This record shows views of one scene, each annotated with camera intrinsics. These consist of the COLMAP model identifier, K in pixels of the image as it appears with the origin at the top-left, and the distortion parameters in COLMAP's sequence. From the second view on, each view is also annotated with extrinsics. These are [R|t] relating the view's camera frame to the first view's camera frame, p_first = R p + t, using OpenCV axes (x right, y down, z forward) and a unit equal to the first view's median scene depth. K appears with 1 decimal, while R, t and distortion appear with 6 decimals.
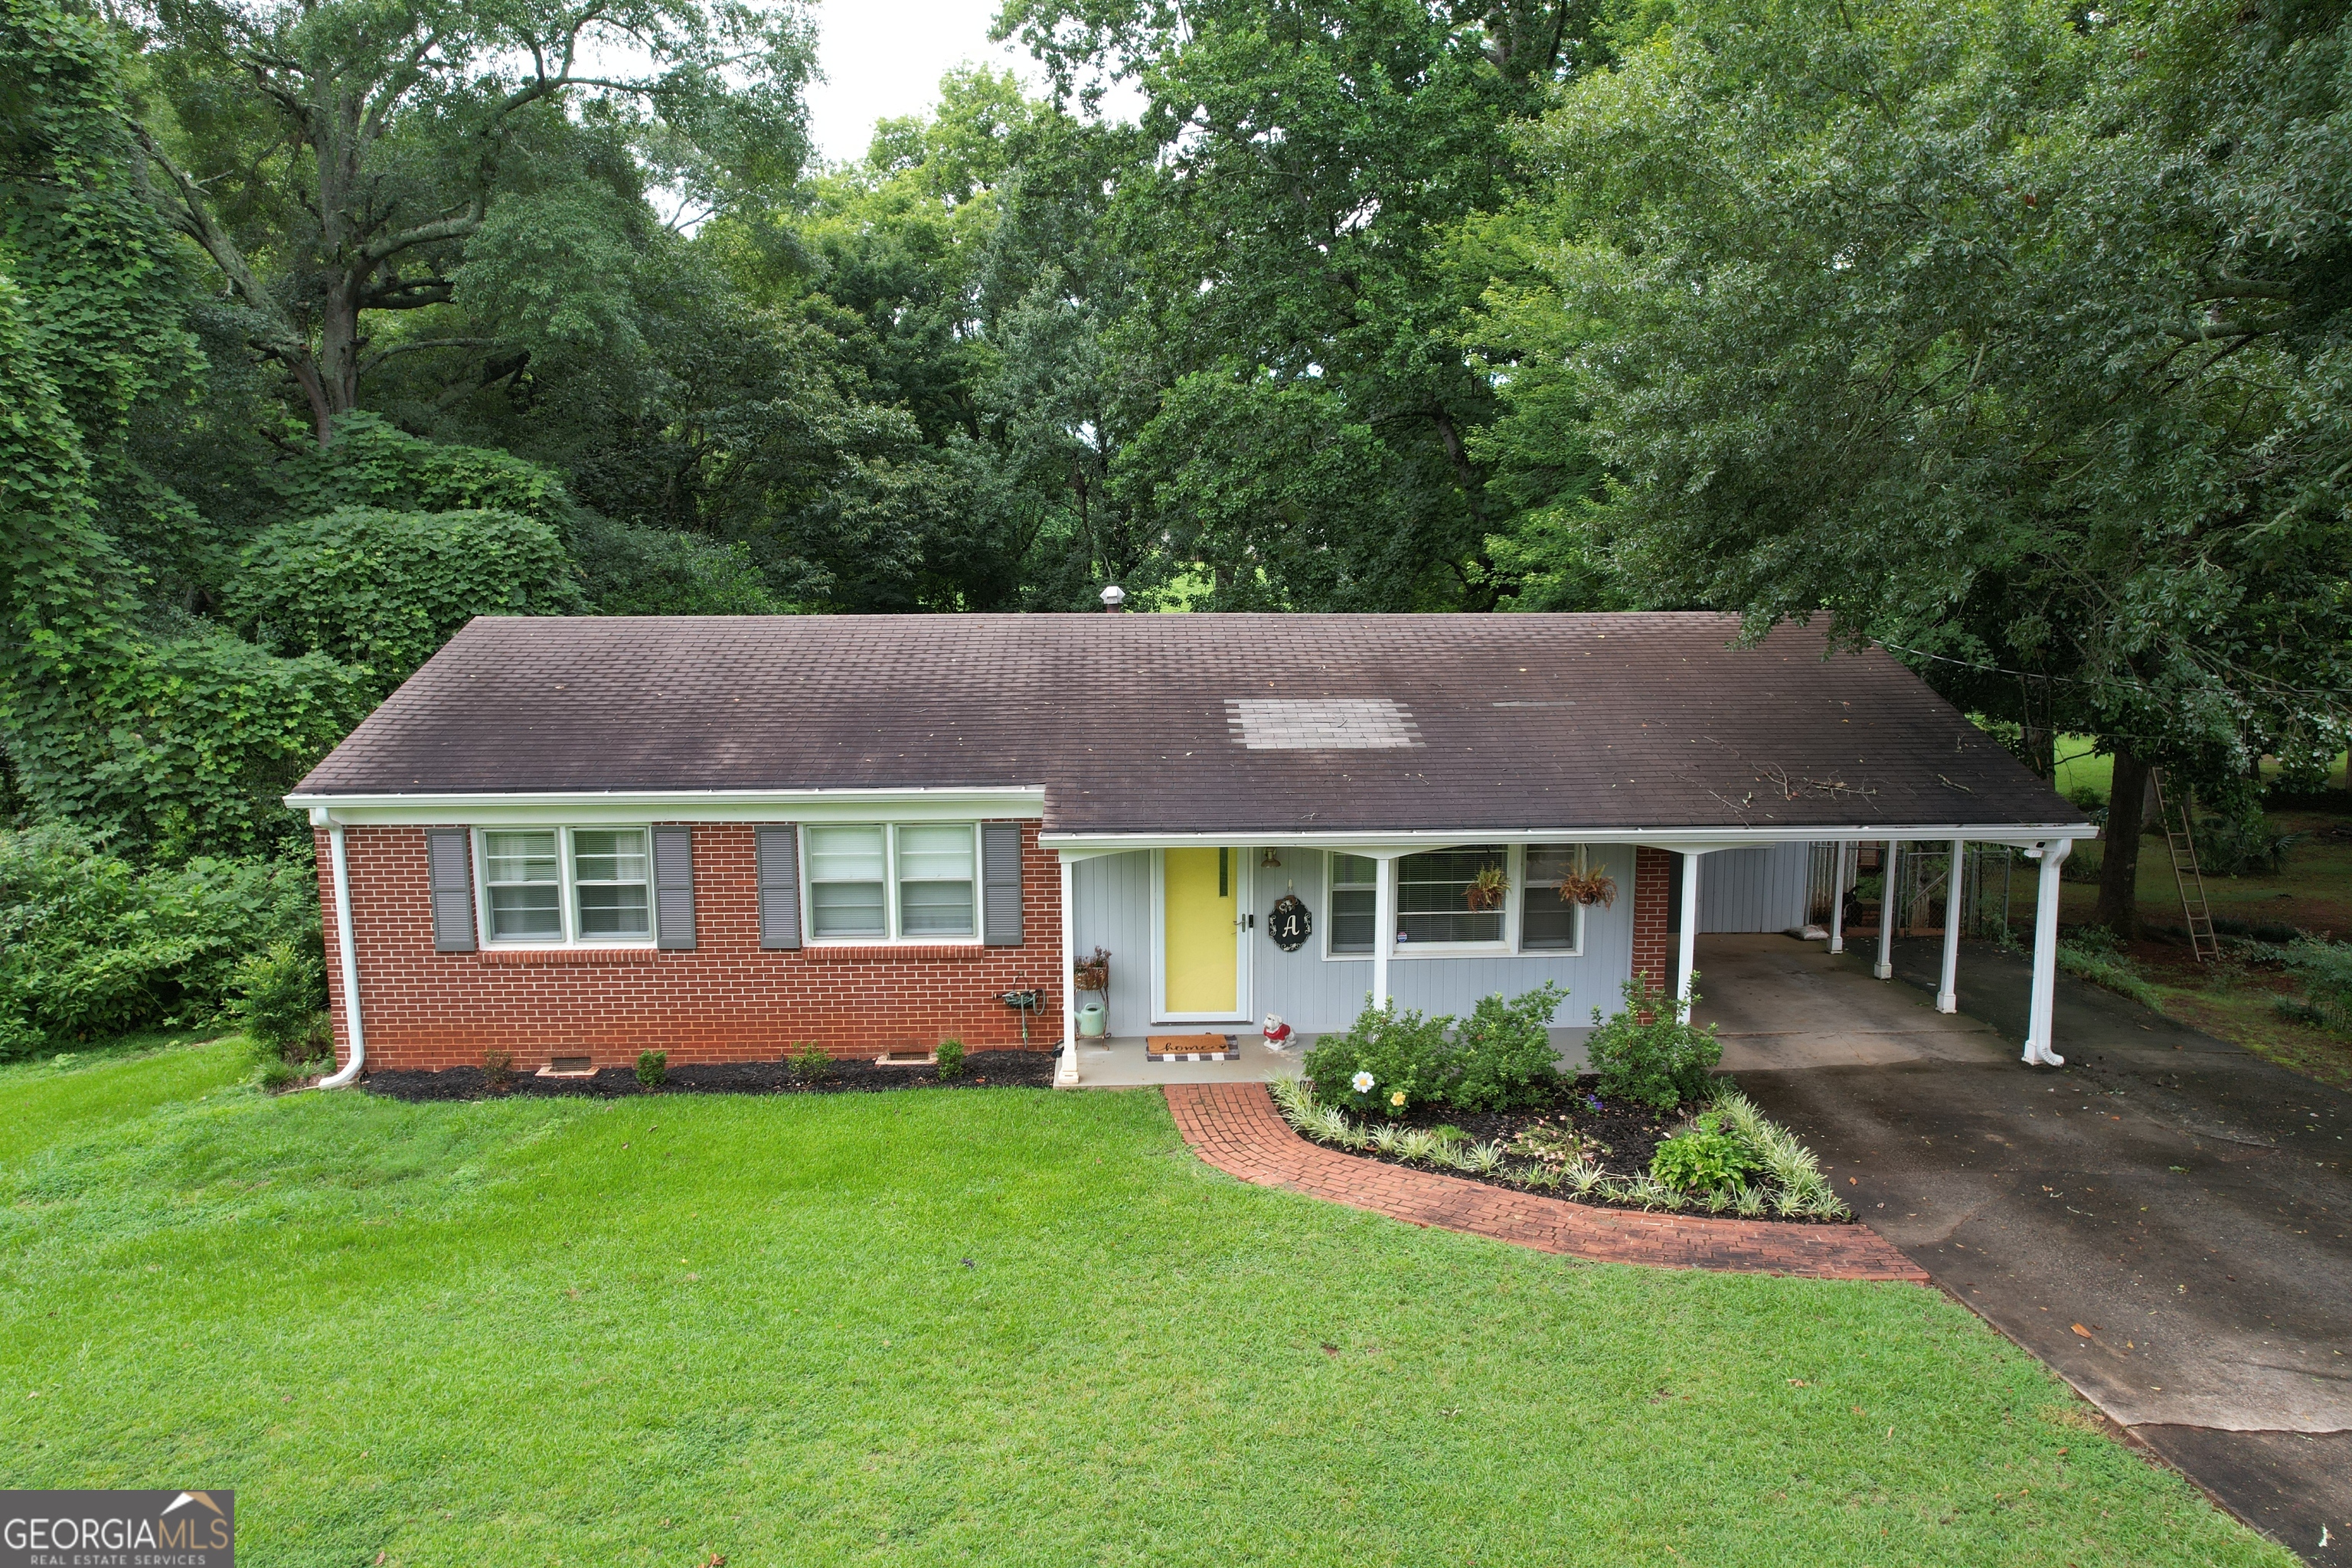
lens RADIAL K [[1509.1, 0, 1179.5], [0, 1509.1, 773.2], [0, 0, 1]] dist [-0.069610, 0.059010]
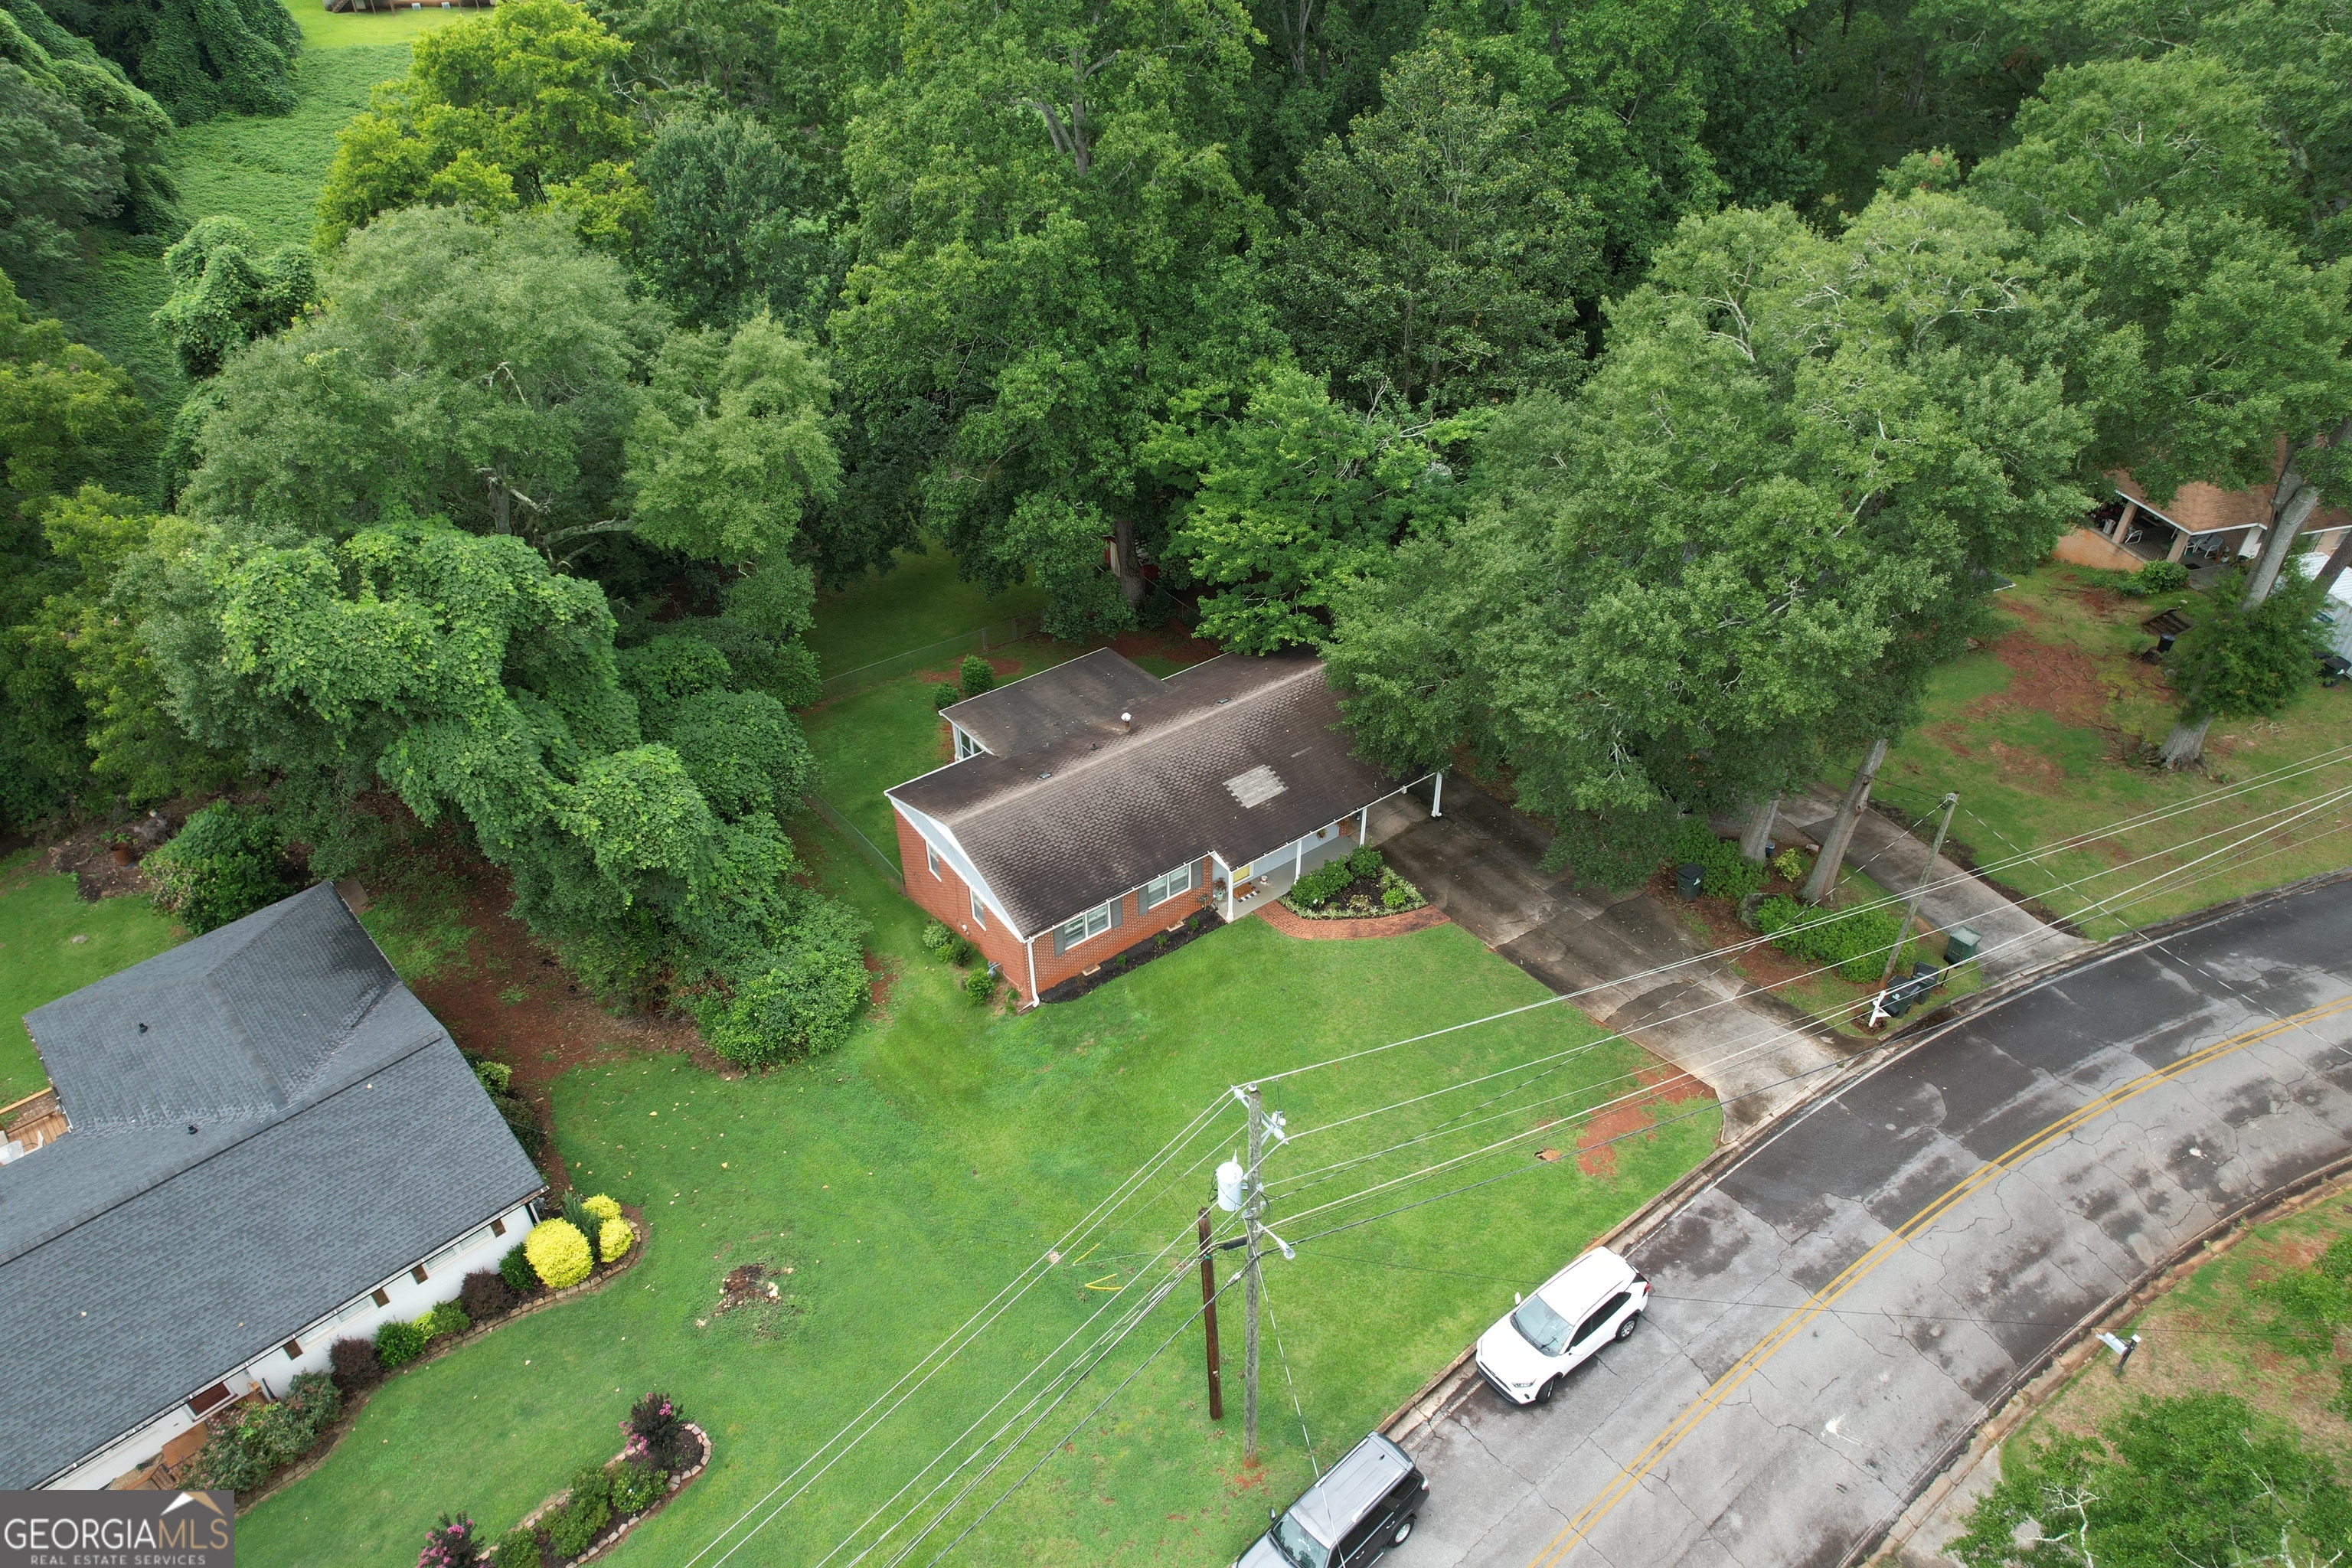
lens RADIAL K [[1509.1, 0, 1192.8], [0, 1509.1, 778.7], [0, 0, 1]] dist [-0.069610, 0.059010]
pose [[0.826550, -0.335435, 0.451994, -1.615490], [0.071668, 0.859209, 0.506580, -1.858495], [-0.558281, -0.386321, 0.734219, -1.415485]]
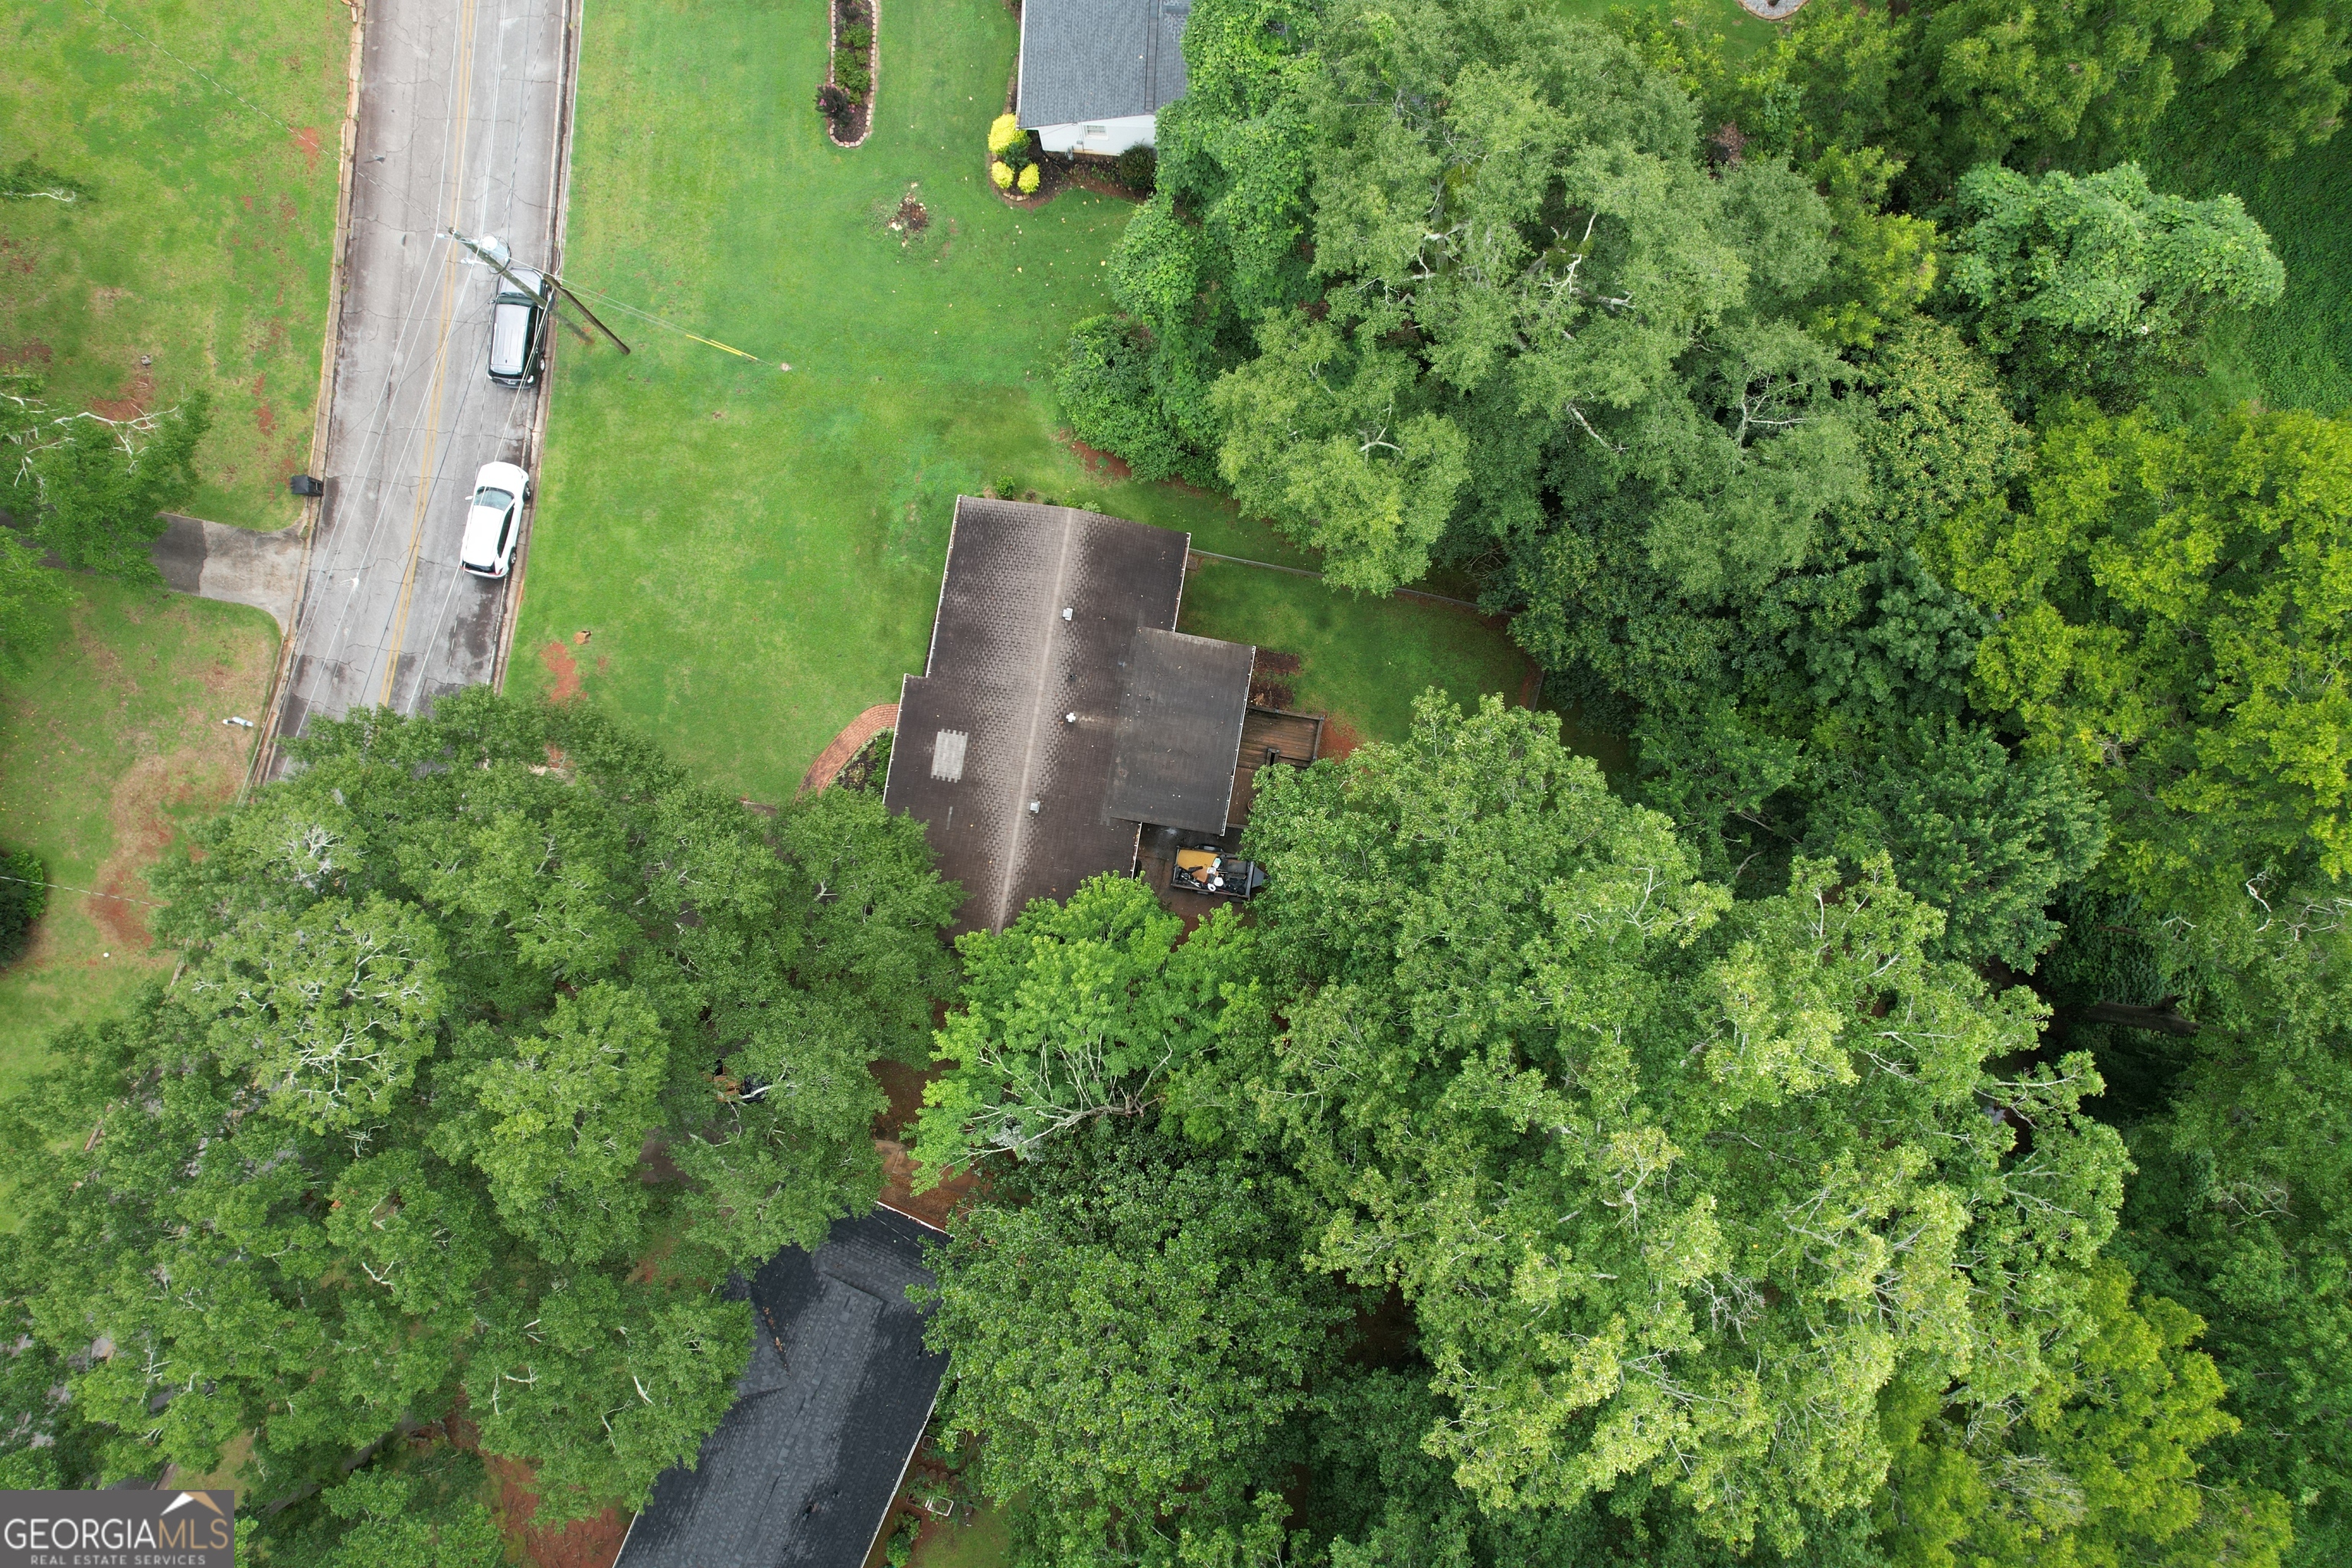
lens RADIAL K [[1509.1, 0, 1182.3], [0, 1509.1, 771.7], [0, 0, 1]] dist [-0.069610, 0.059010]
pose [[-0.206082, 0.978535, 0.000308, 0.015820], [-0.119109, -0.025397, 0.992556, -4.102910], [0.971258, 0.204512, 0.121786, 1.222282]]
